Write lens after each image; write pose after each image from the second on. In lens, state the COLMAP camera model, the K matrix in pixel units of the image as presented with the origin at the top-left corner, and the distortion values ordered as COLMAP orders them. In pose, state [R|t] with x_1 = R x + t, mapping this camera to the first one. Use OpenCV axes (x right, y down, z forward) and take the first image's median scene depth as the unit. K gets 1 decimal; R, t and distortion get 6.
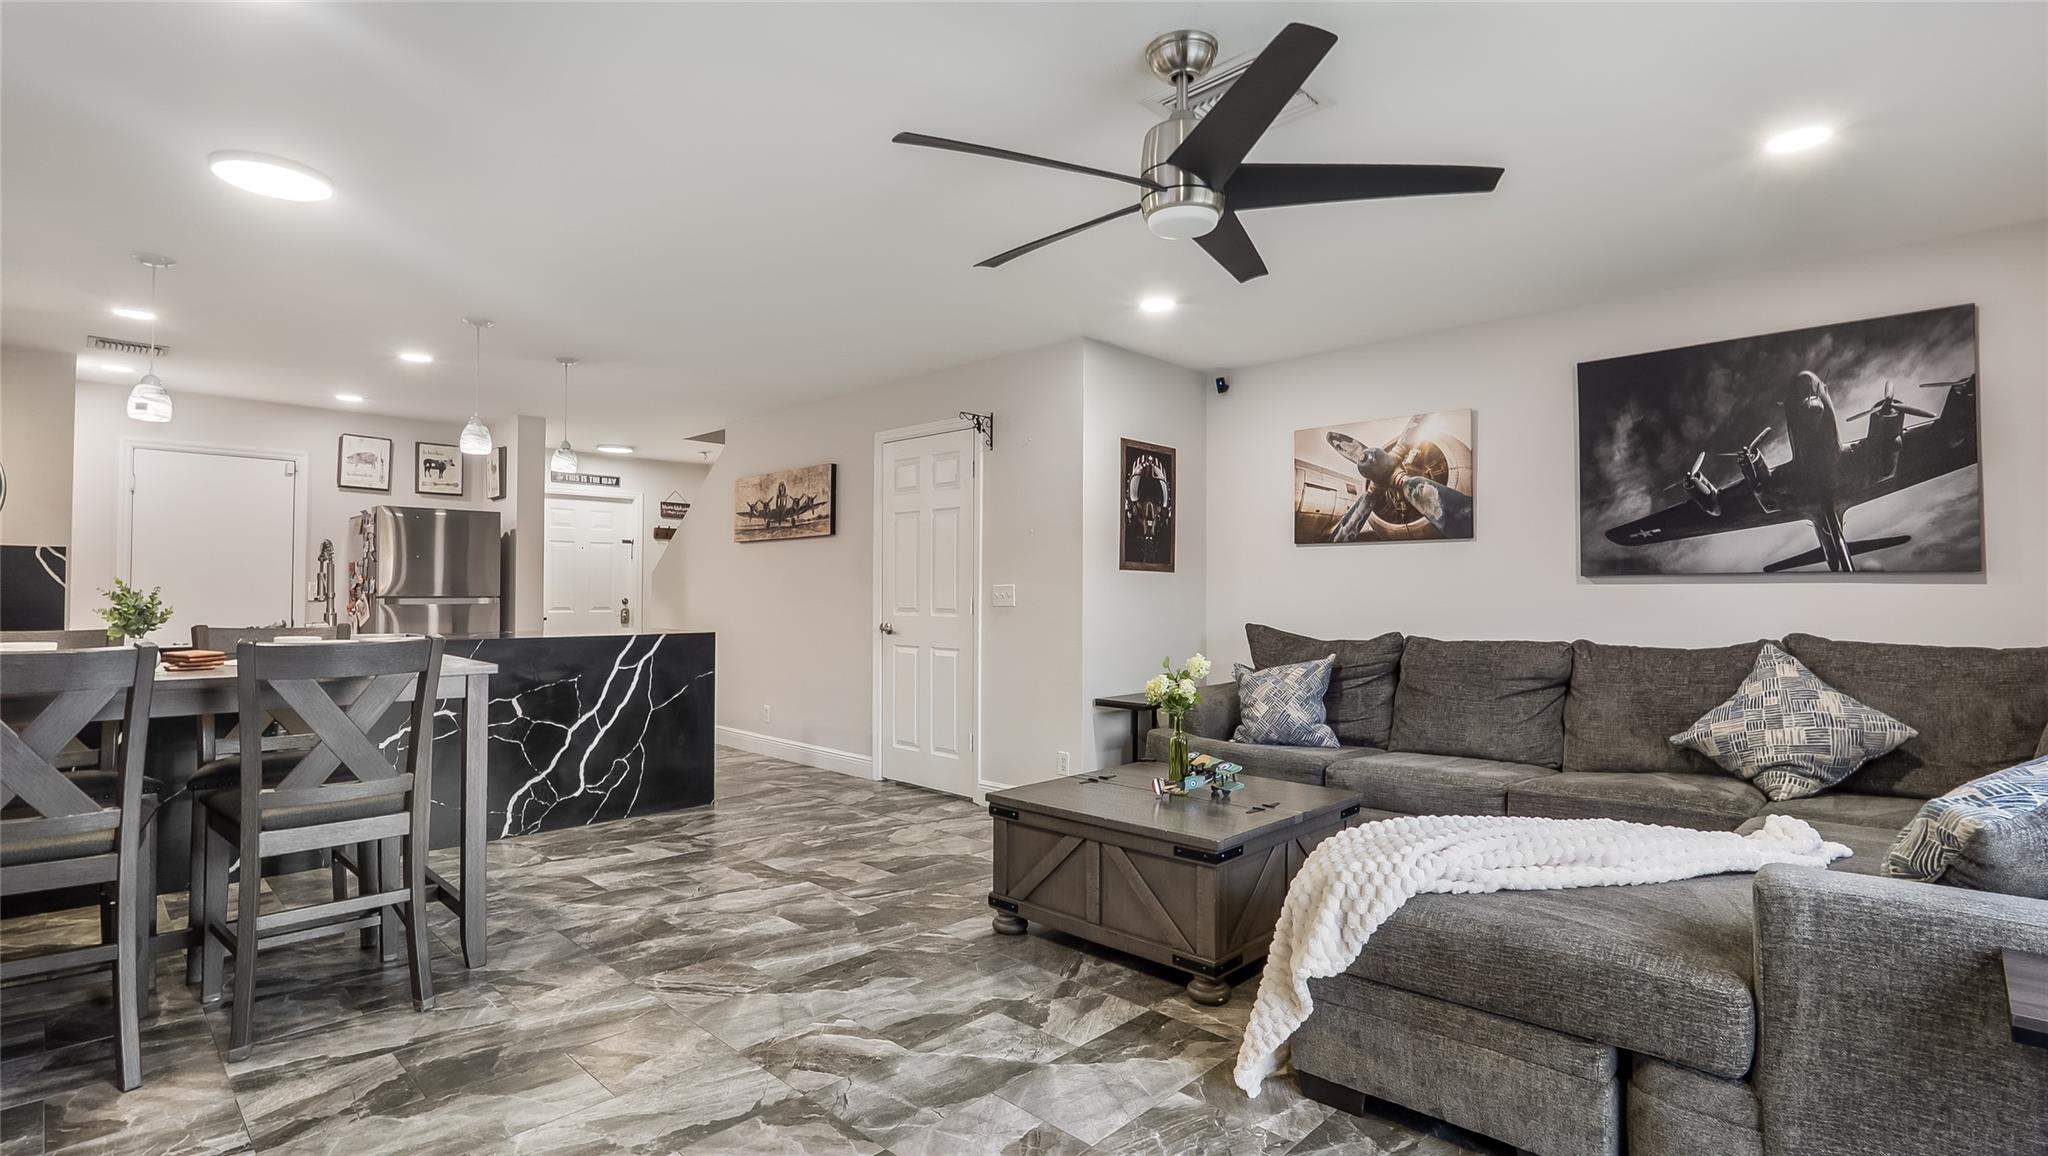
lens RADIAL K [[947.0, 0, 1034.4], [0, 947.0, 578.3], [0, 0, 1]] dist [-0.004998, 0.000274]
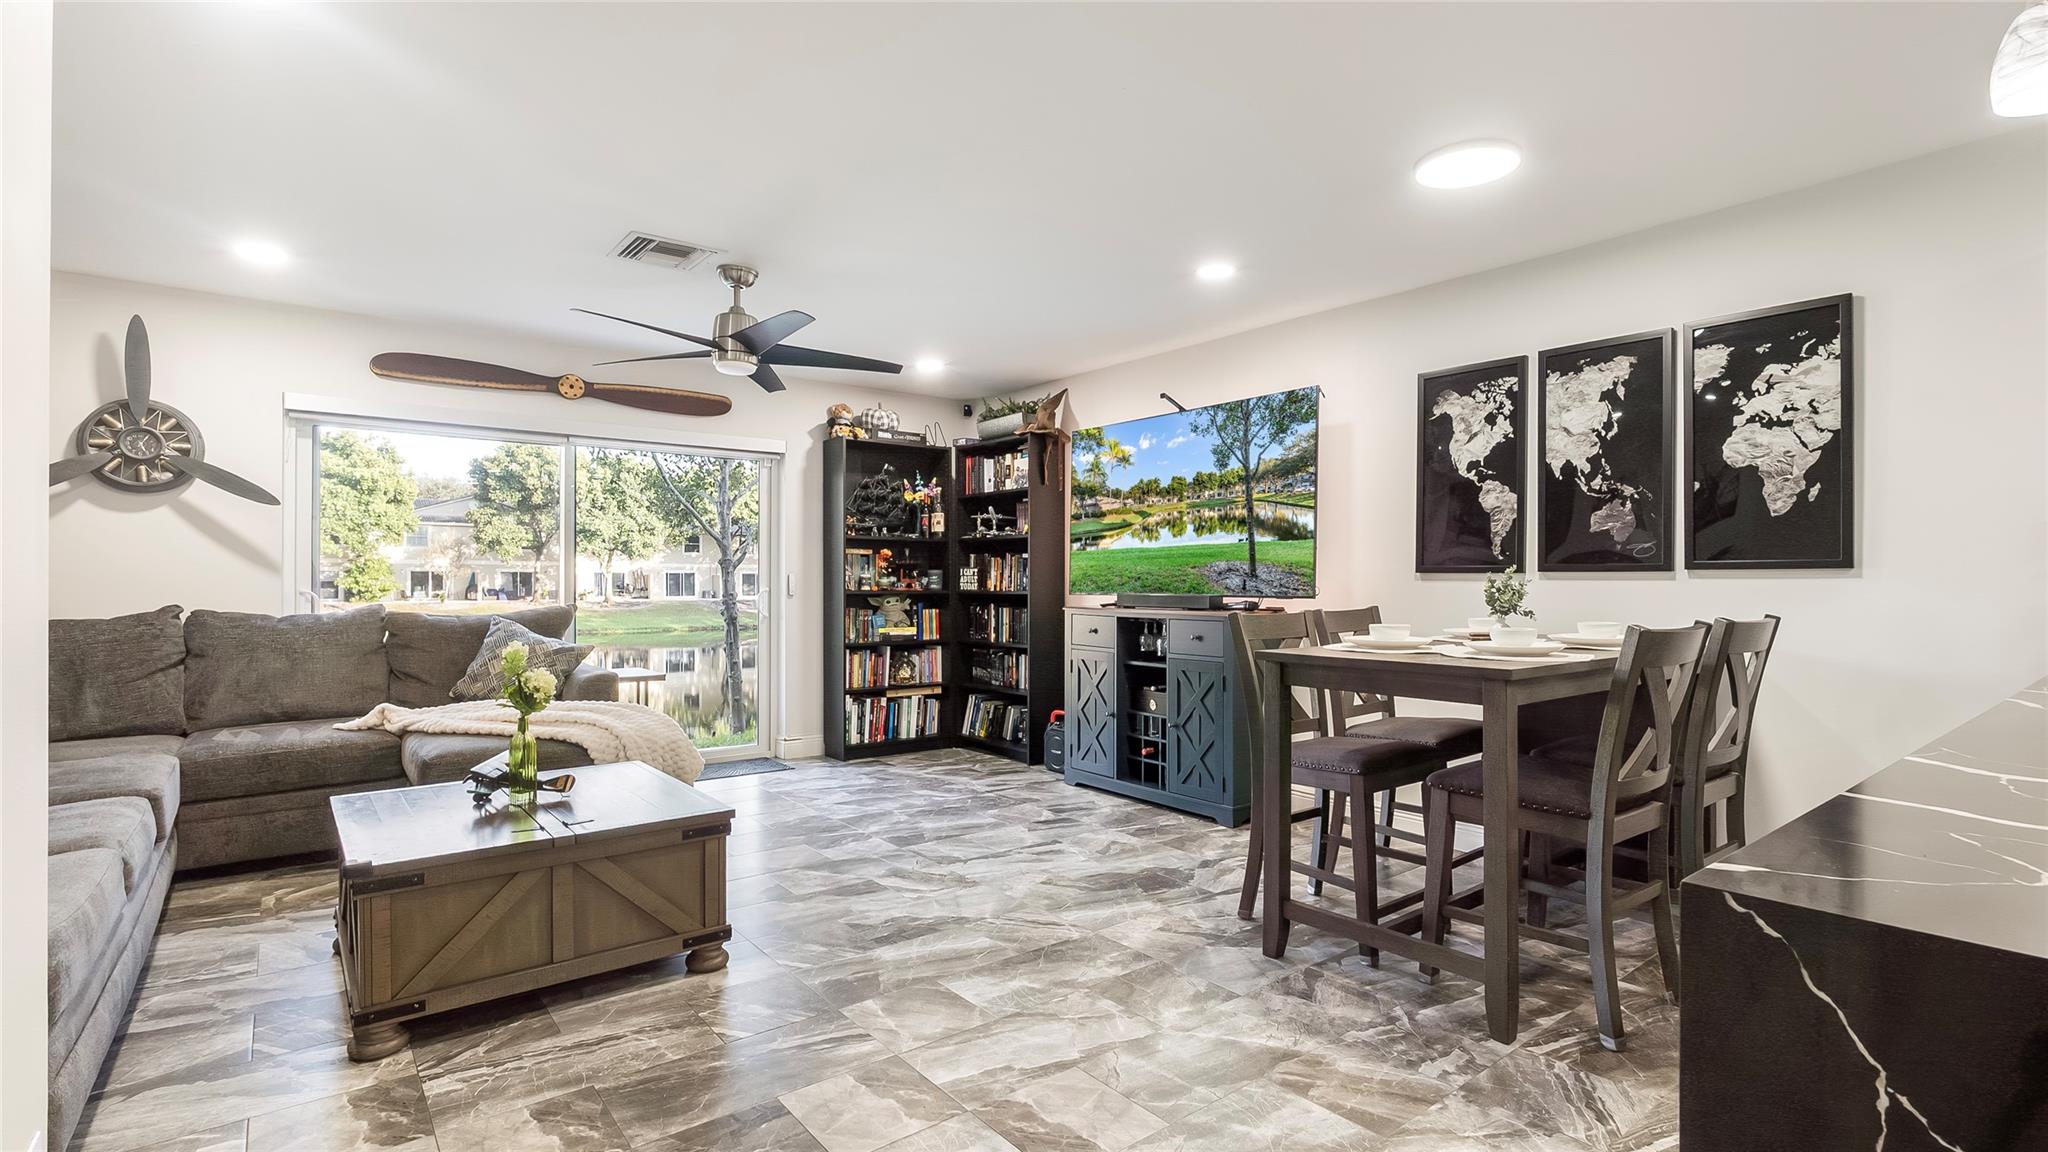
lens RADIAL K [[946.7, 0, 1024.0], [0, 946.7, 576.0], [0, 0, 1]] dist [-0.001724, 0.000292]
pose [[-0.989597, -0.003940, 0.143814, -0.399865], [-0.007061, 0.999750, -0.021201, 0.031282], [-0.143694, -0.021996, -0.989378, 1.680765]]
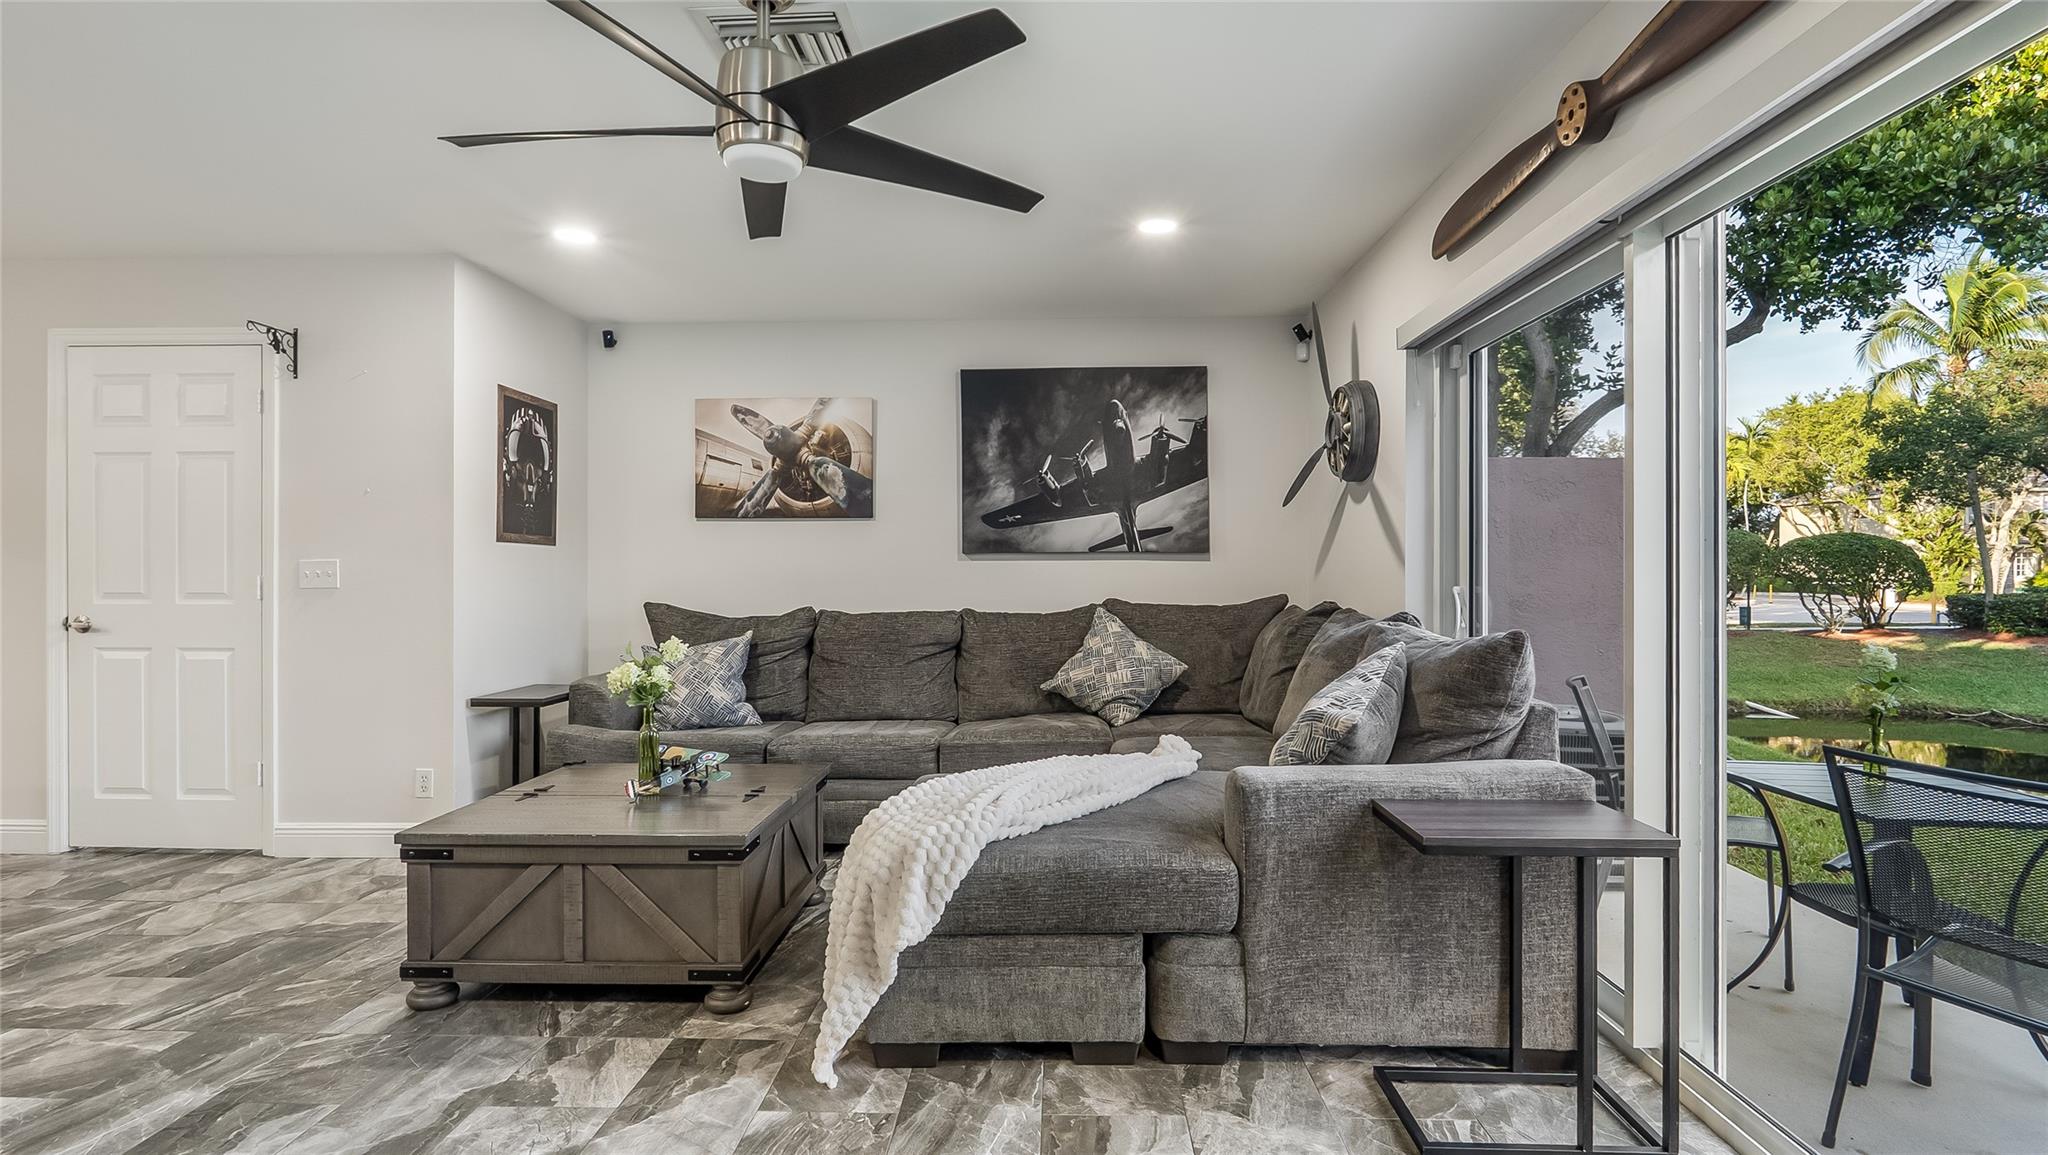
lens RADIAL K [[949.3, 0, 1025.1], [0, 949.3, 569.1], [0, 0, 1]] dist [-0.004838, 0.000421]
pose [[0.746310, -0.003790, 0.665588, -0.166261], [-0.006736, 0.999890, 0.013246, 0.000570], [-0.665565, -0.014369, 0.746202, 0.091063]]
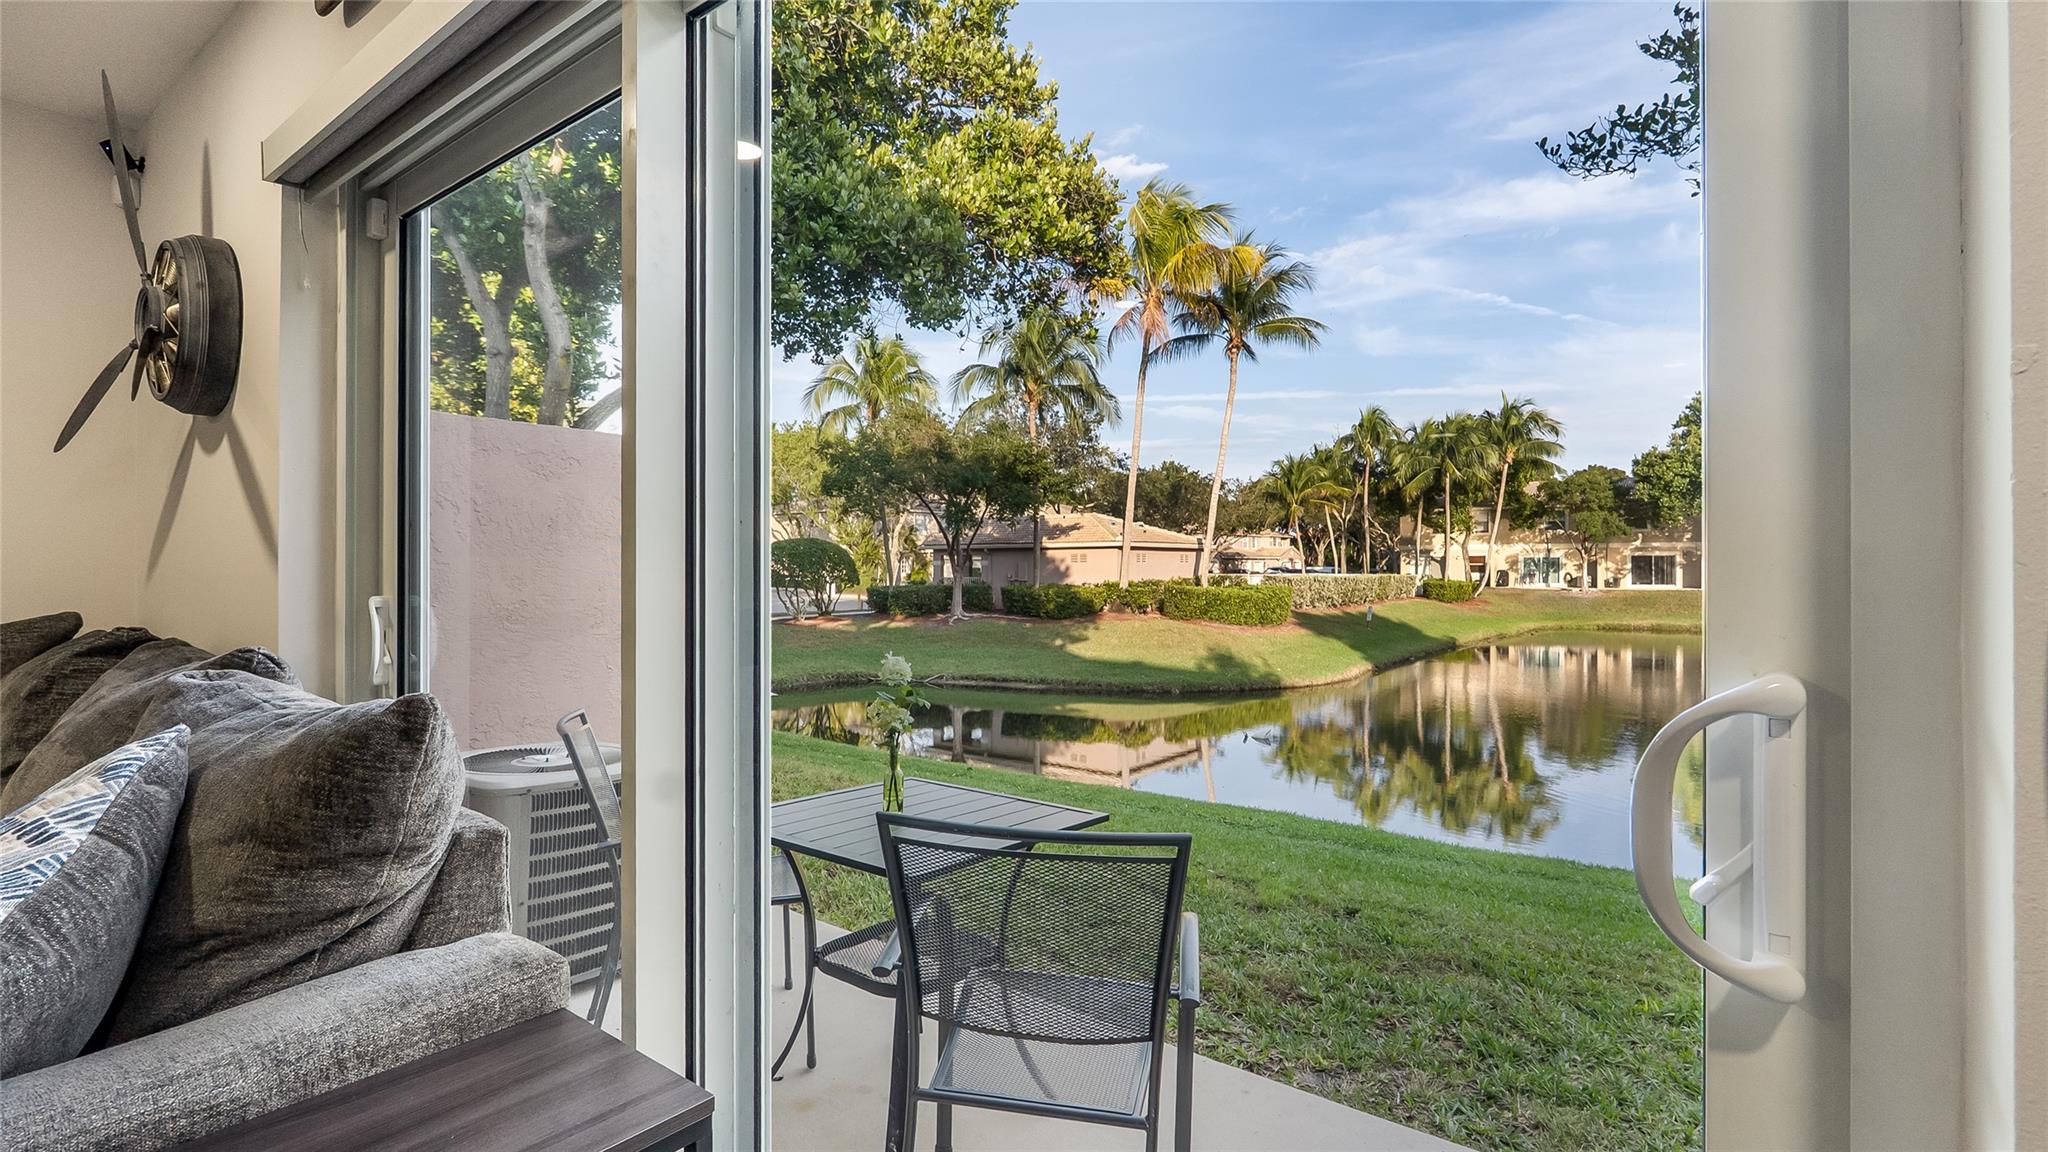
lens RADIAL K [[964.3, 0, 1031.8], [0, 964.3, 564.9], [0, 0, 1]] dist [-0.002316, 0.000295]
pose [[-0.104624, -0.000933, 0.994511, 0.167483], [-0.013950, 0.999903, -0.000529, 0.003148], [-0.994414, -0.013929, -0.104627, 0.178537]]
